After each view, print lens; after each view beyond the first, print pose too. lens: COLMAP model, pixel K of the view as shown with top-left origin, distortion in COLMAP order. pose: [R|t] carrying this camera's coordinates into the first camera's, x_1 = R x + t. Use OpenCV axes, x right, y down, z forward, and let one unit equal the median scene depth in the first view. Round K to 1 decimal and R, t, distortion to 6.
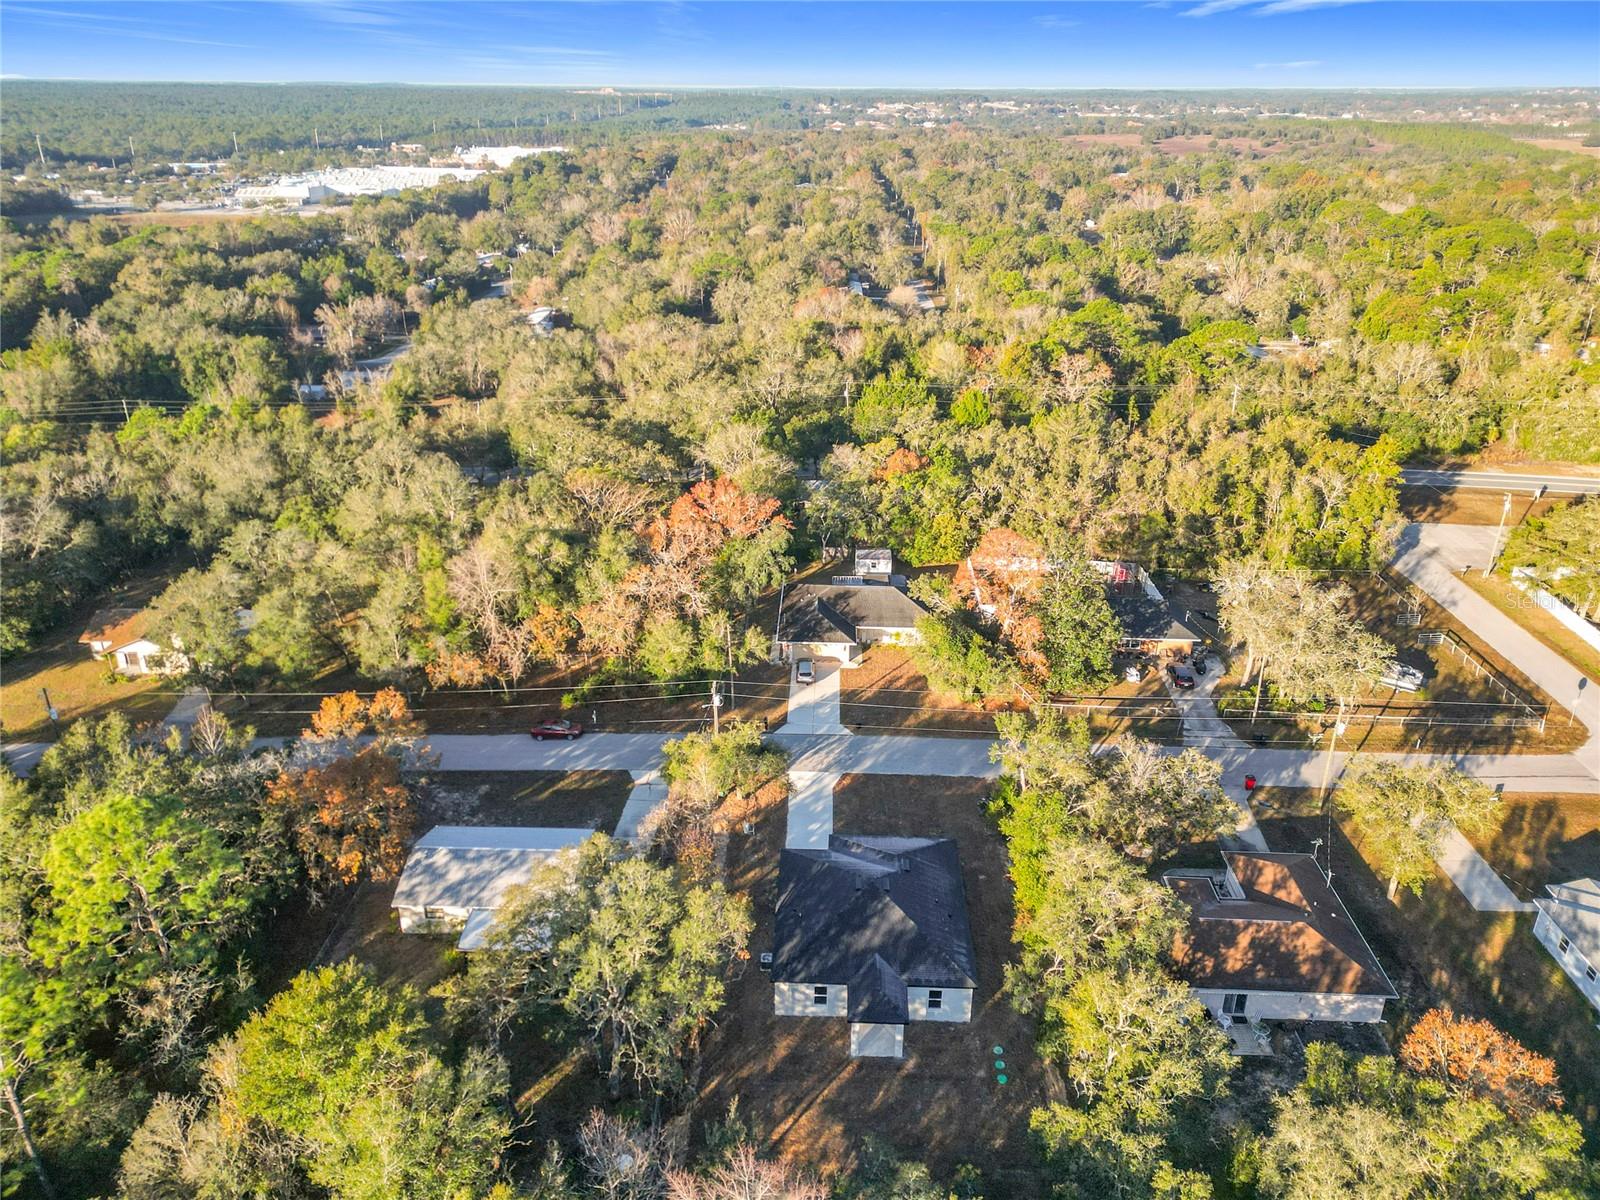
lens RADIAL K [[1123.7, 0, 801.0], [0, 1123.7, 596.0], [0, 0, 1]] dist [0.063138, -0.057181]
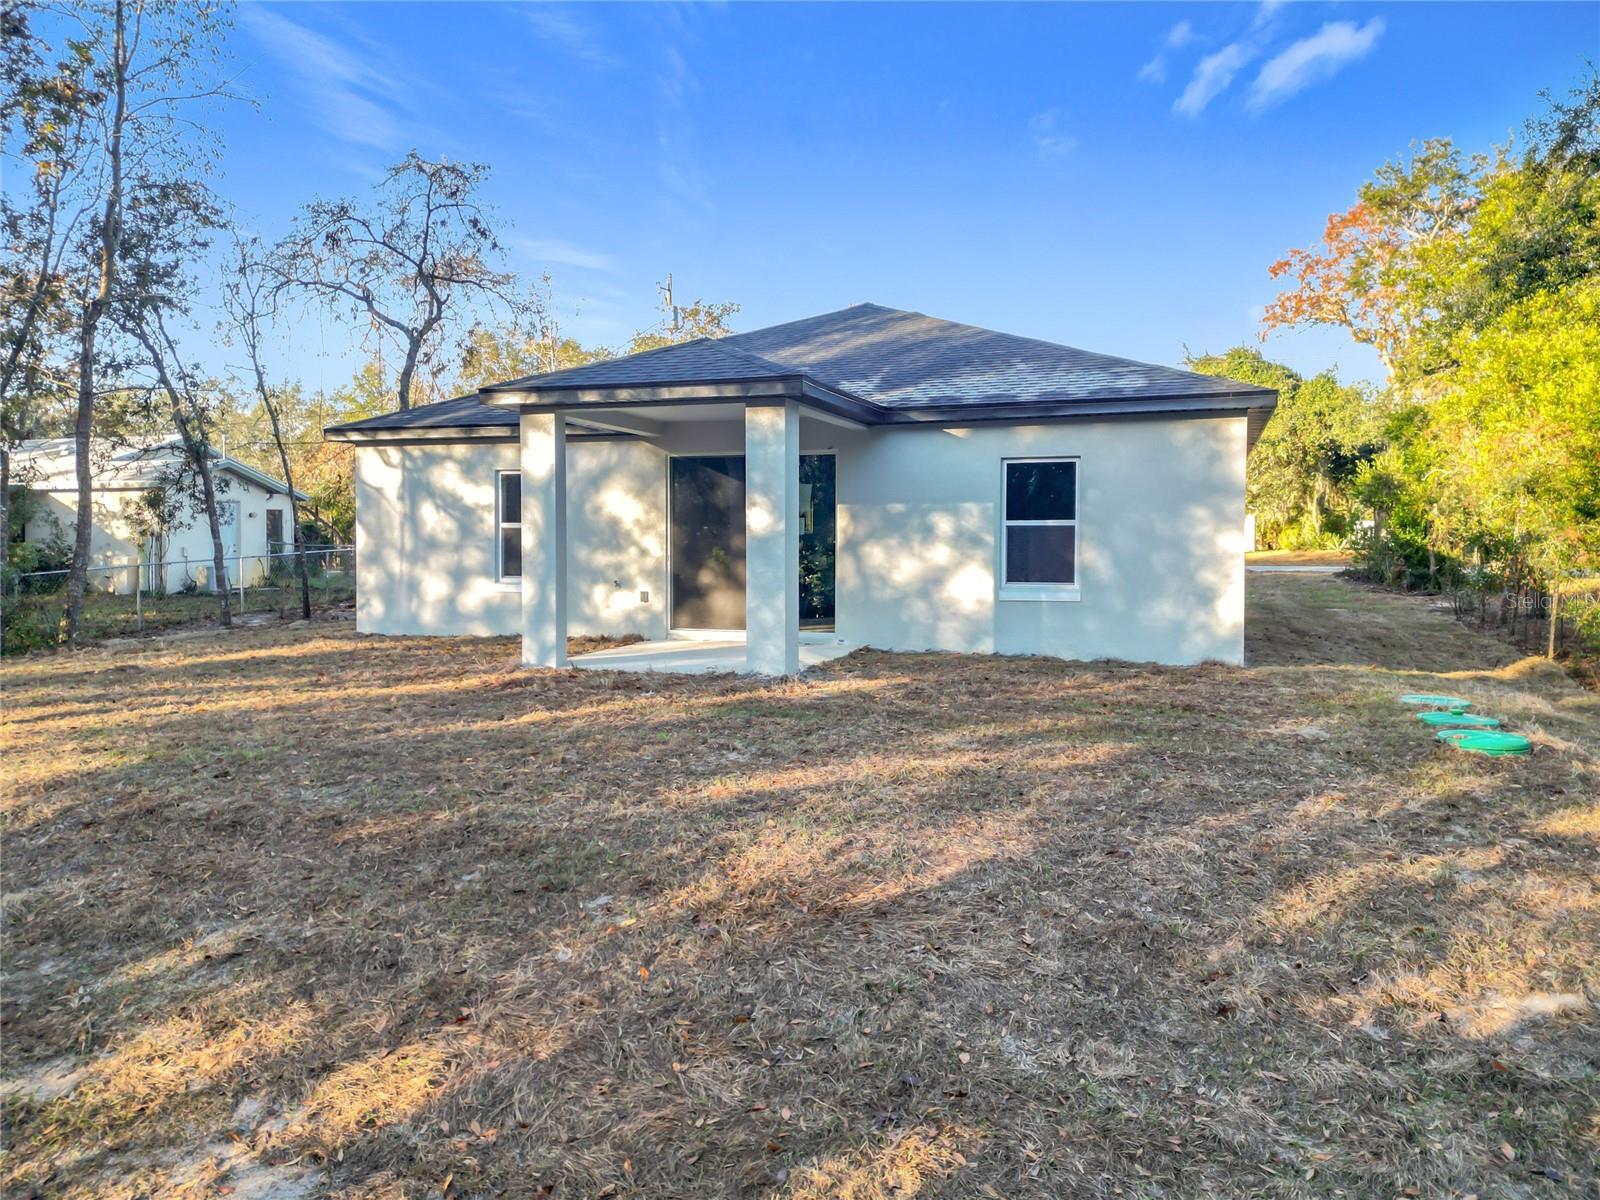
lens RADIAL K [[1123.7, 0, 801.0], [0, 1123.7, 596.0], [0, 0, 1]] dist [0.063138, -0.057181]
pose [[0.957850, 0.011871, -0.287025, 0.083310], [-0.117778, 0.927539, -0.354683, 0.272203], [0.262016, 0.373538, 0.889841, 0.507747]]
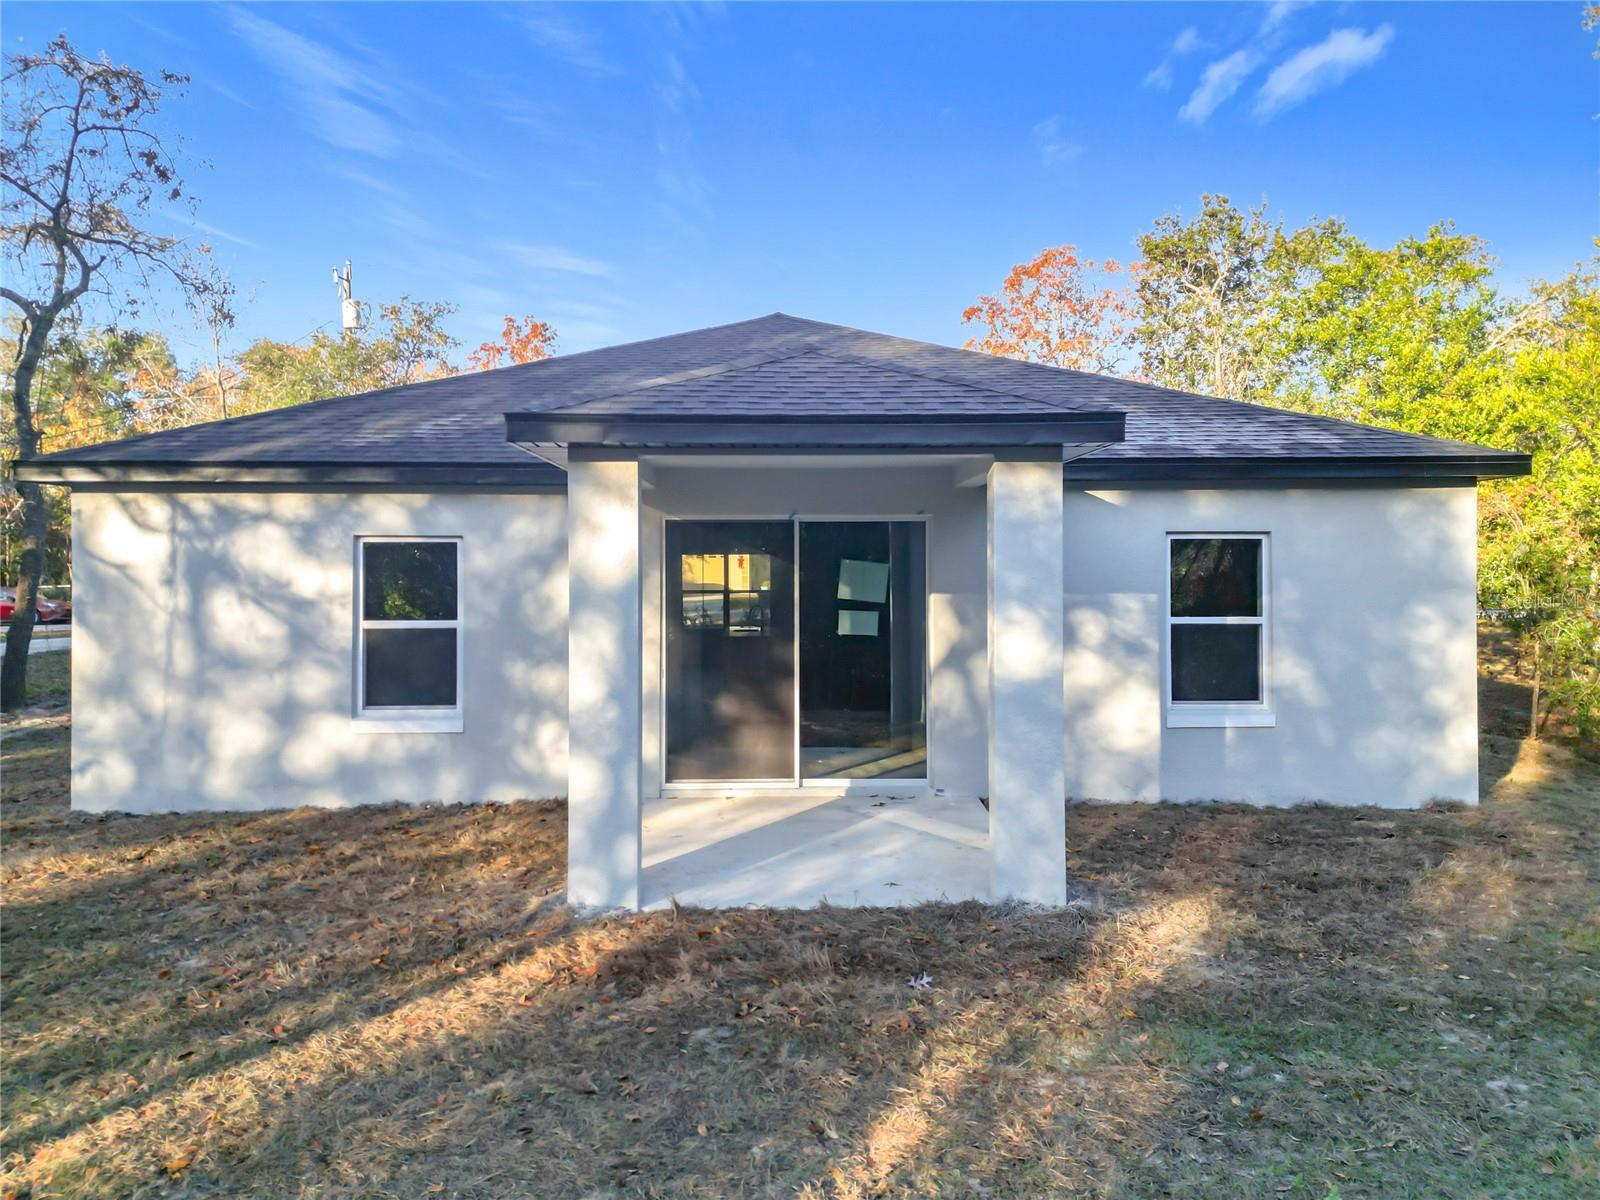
lens RADIAL K [[1110.8, 0, 775.7], [0, 1110.8, 580.0], [0, 0, 1]] dist [0.019319, -0.002454]
pose [[0.997324, -0.008226, 0.072648, 0.032384], [0.036533, 0.916773, -0.397735, 0.250163], [-0.063330, 0.399325, 0.914620, 0.538729]]
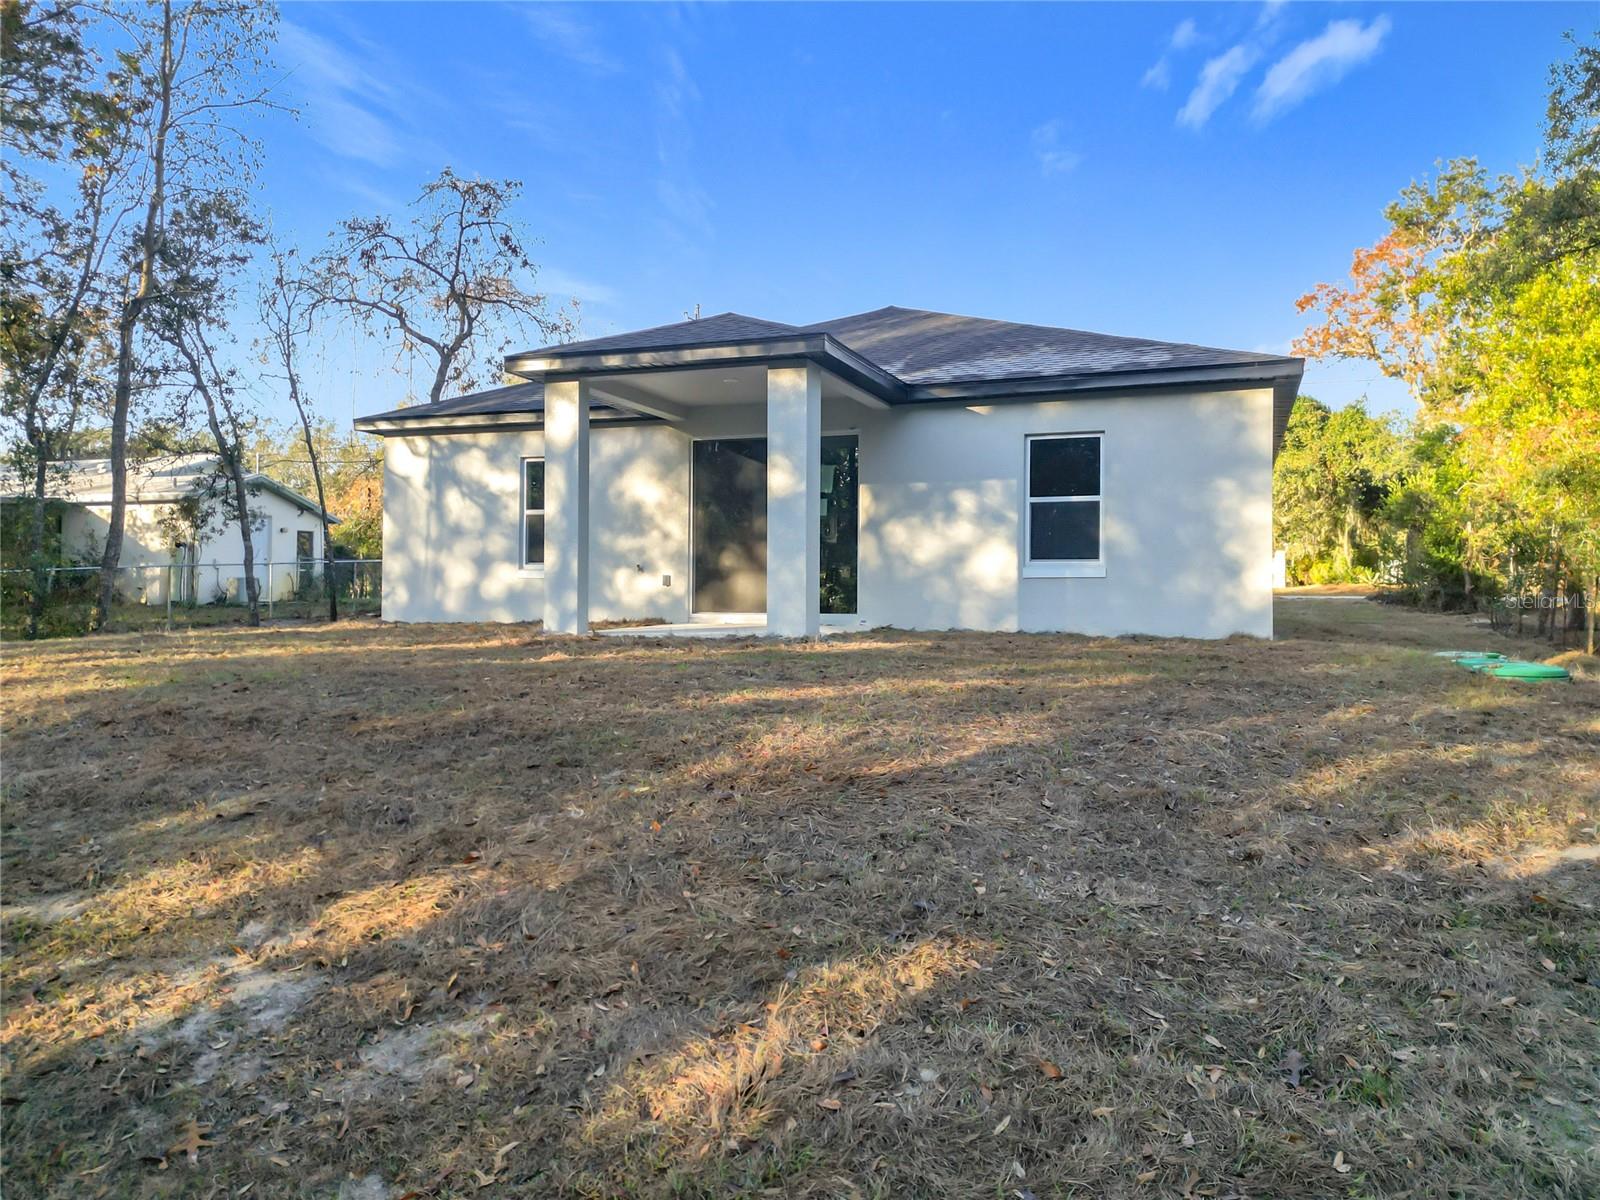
lens RADIAL K [[1125.1, 0, 800.0], [0, 1125.1, 600.0], [0, 0, 1]] dist [0.068687, -0.067253]
pose [[0.950705, 0.002756, -0.310084, 0.083696], [-0.131067, 0.909821, -0.393761, 0.279781], [0.281036, 0.414992, 0.865333, 0.511450]]
